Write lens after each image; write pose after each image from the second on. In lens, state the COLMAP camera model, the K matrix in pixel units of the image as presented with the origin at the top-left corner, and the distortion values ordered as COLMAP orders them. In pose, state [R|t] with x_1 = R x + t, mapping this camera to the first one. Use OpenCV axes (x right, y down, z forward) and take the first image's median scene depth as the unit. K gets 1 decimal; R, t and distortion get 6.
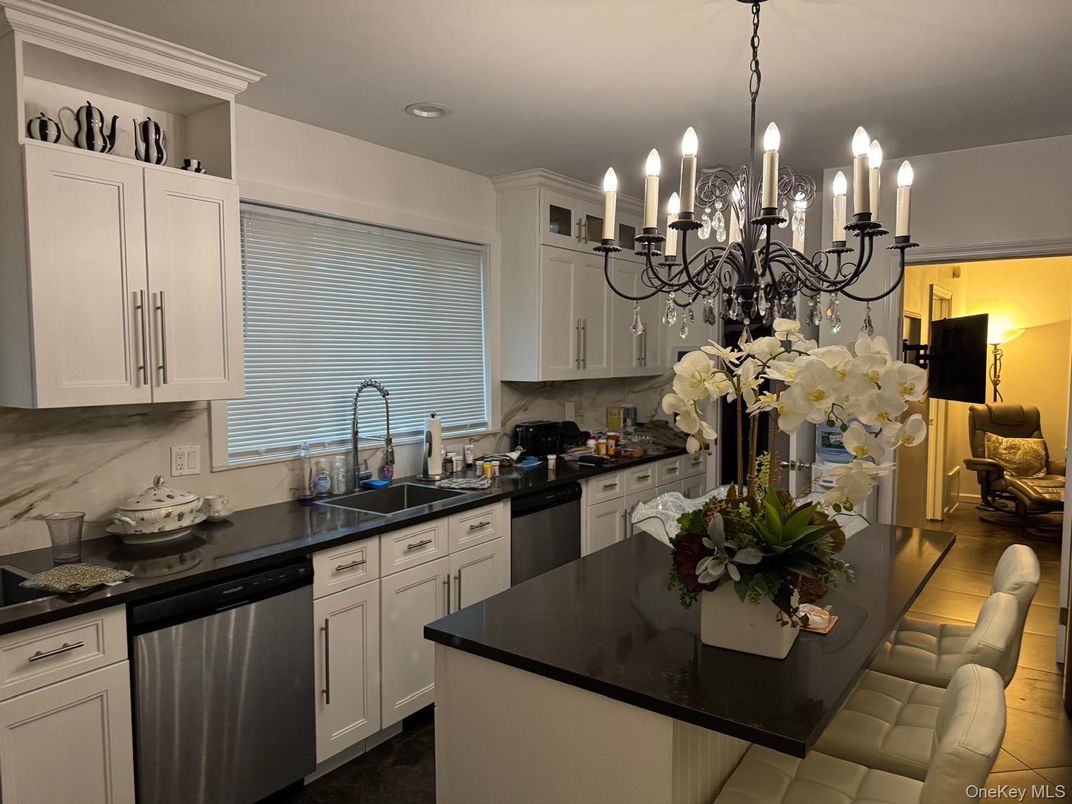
lens RADIAL K [[752.8, 0, 524.9], [0, 752.8, 405.4], [0, 0, 1]] dist [0.000130, -0.003477]
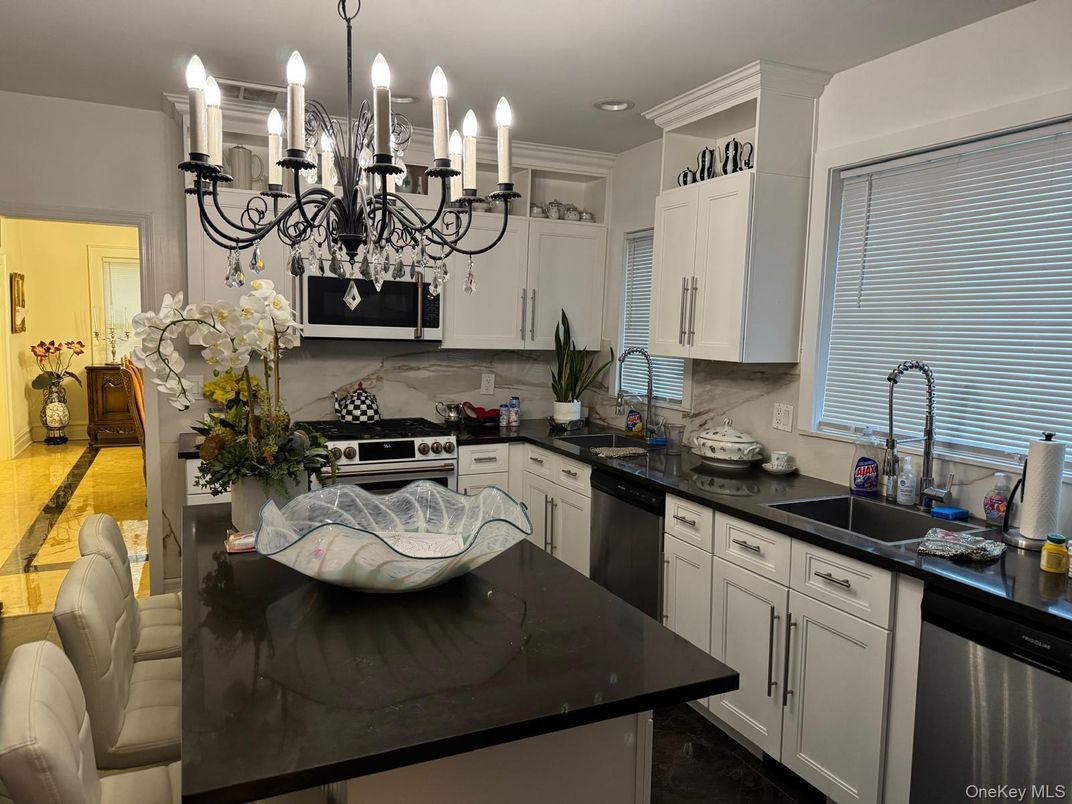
lens RADIAL K [[752.8, 0, 524.9], [0, 752.8, 405.4], [0, 0, 1]] dist [0.000130, -0.003477]
pose [[-0.503512, 0.086764, -0.859621, 0.754901], [-0.074459, 0.986886, 0.143222, -0.082250], [0.860774, 0.136120, -0.490448, 1.252516]]
